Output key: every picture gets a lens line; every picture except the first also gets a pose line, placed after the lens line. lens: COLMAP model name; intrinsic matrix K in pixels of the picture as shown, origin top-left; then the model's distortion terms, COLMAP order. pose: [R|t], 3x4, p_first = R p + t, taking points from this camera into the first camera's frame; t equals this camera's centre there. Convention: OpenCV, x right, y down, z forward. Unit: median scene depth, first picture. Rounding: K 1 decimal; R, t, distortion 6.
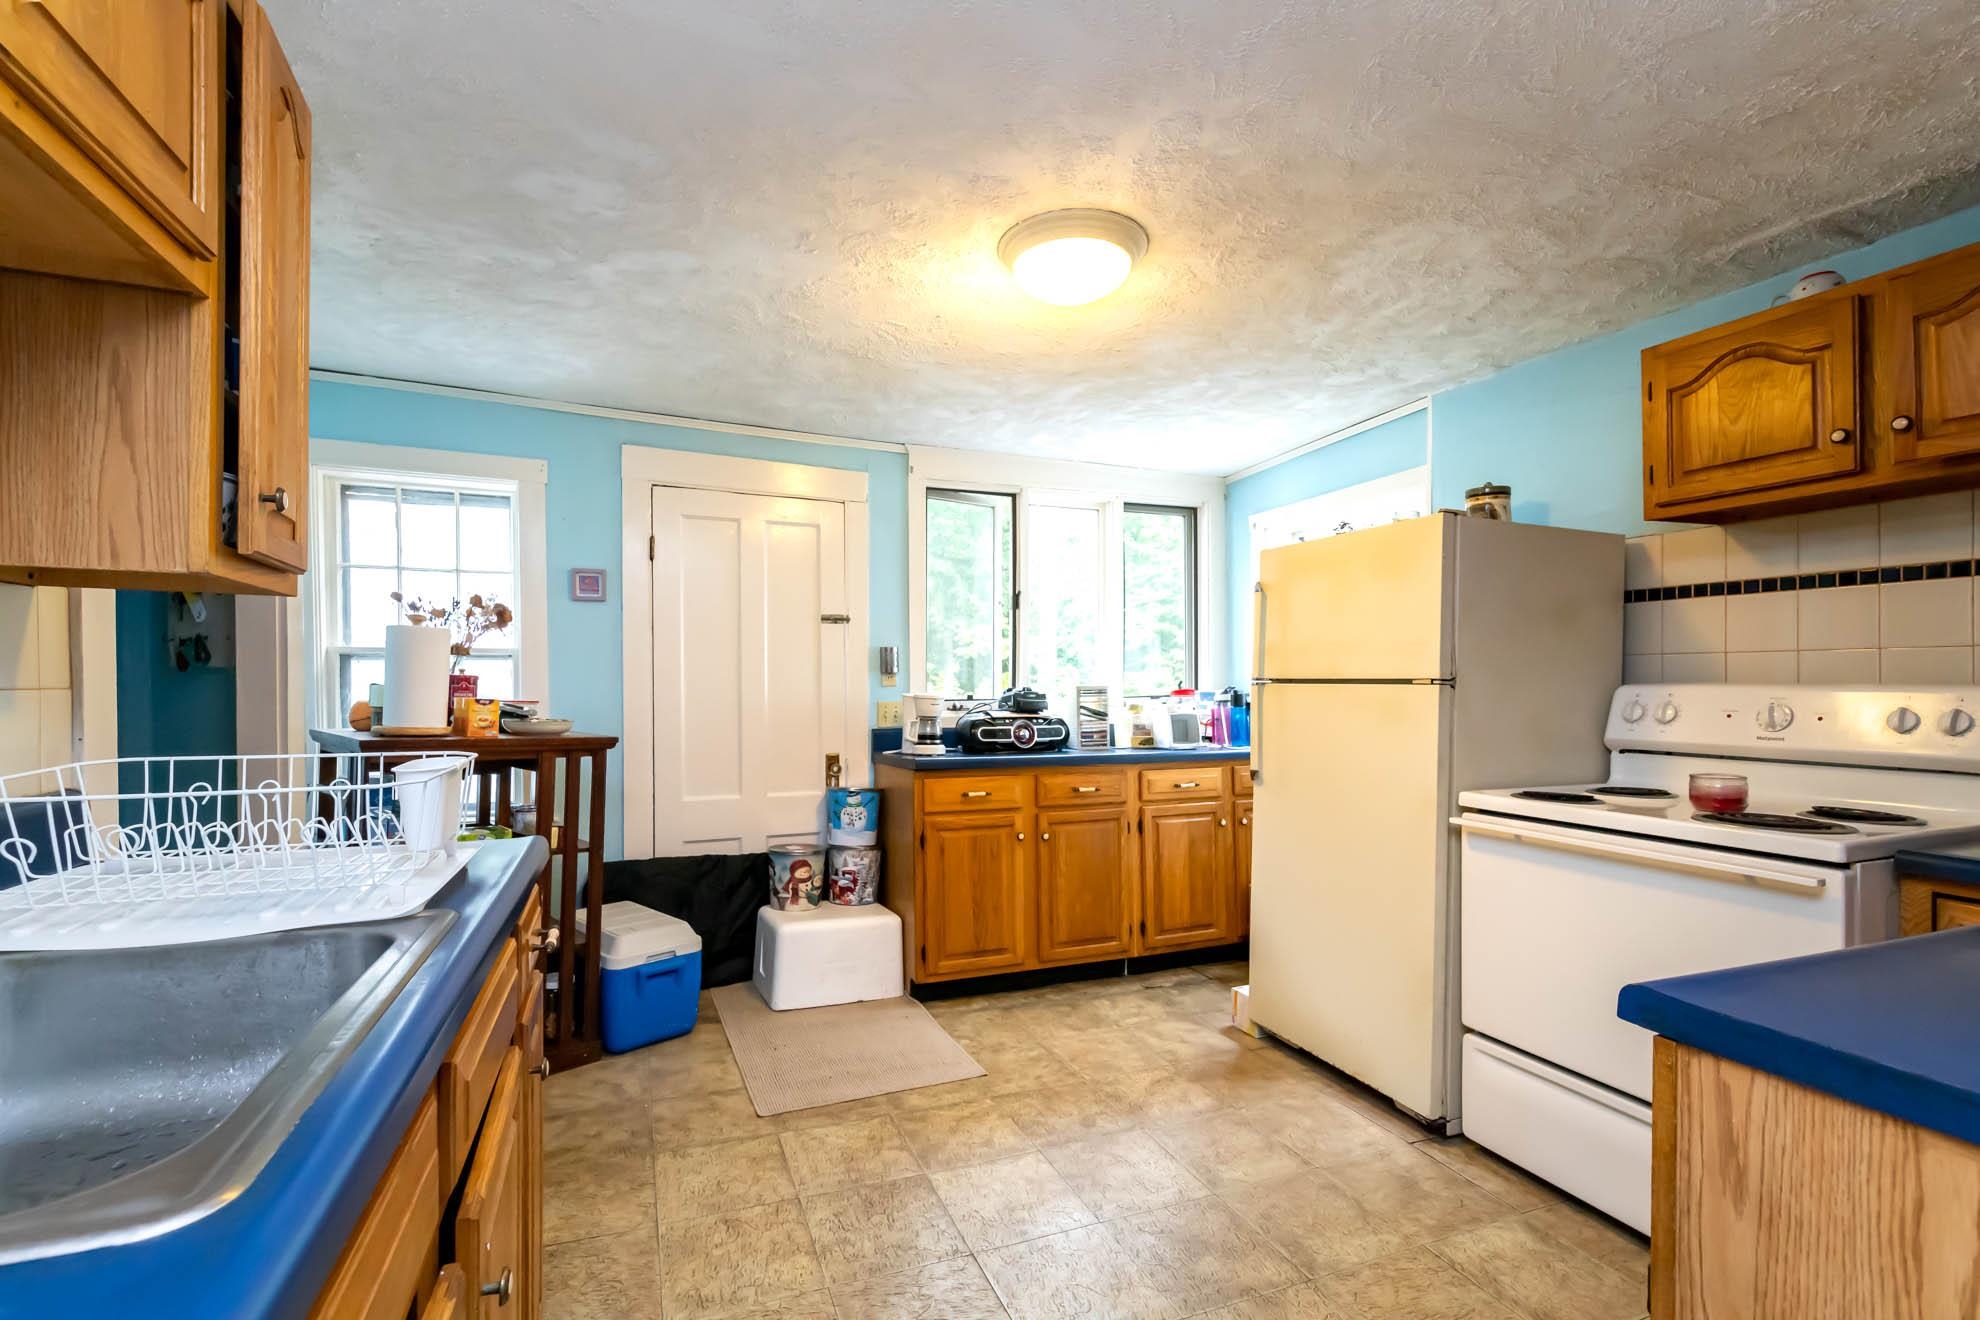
lens RADIAL K [[865.5, 0, 975.8], [0, 865.5, 672.6], [0, 0, 1]] dist [0.001648, -0.000178]
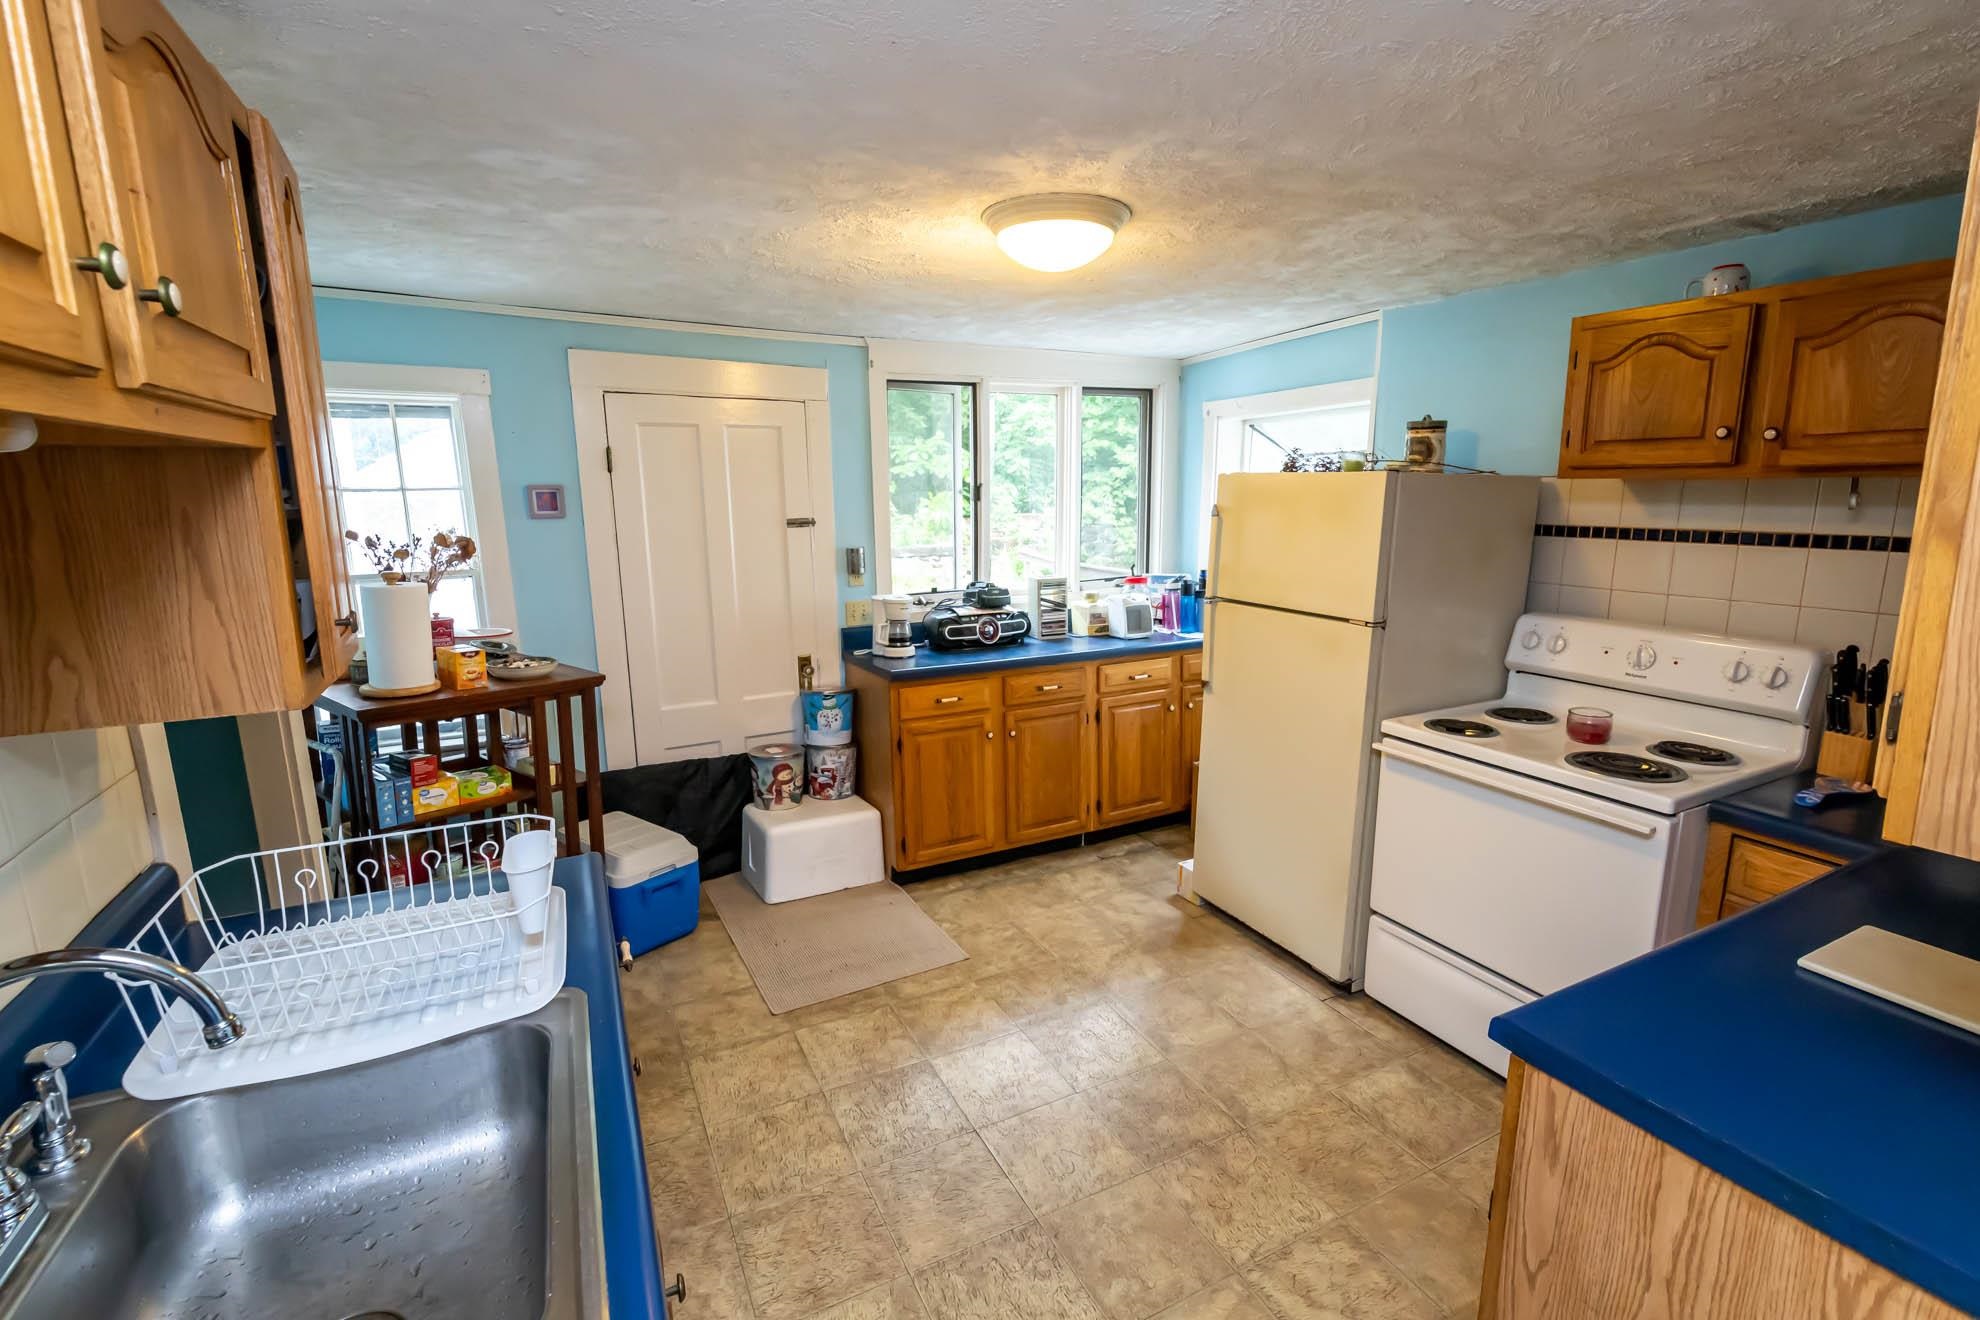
lens RADIAL K [[865.5, 0, 1007.6], [0, 865.5, 654.6], [0, 0, 1]] dist [0.001648, -0.000178]
pose [[0.994466, -0.022634, 0.102593, -0.052549], [0.003832, 0.983682, 0.179874, -0.156699], [-0.104990, -0.178485, 0.978325, -0.057254]]
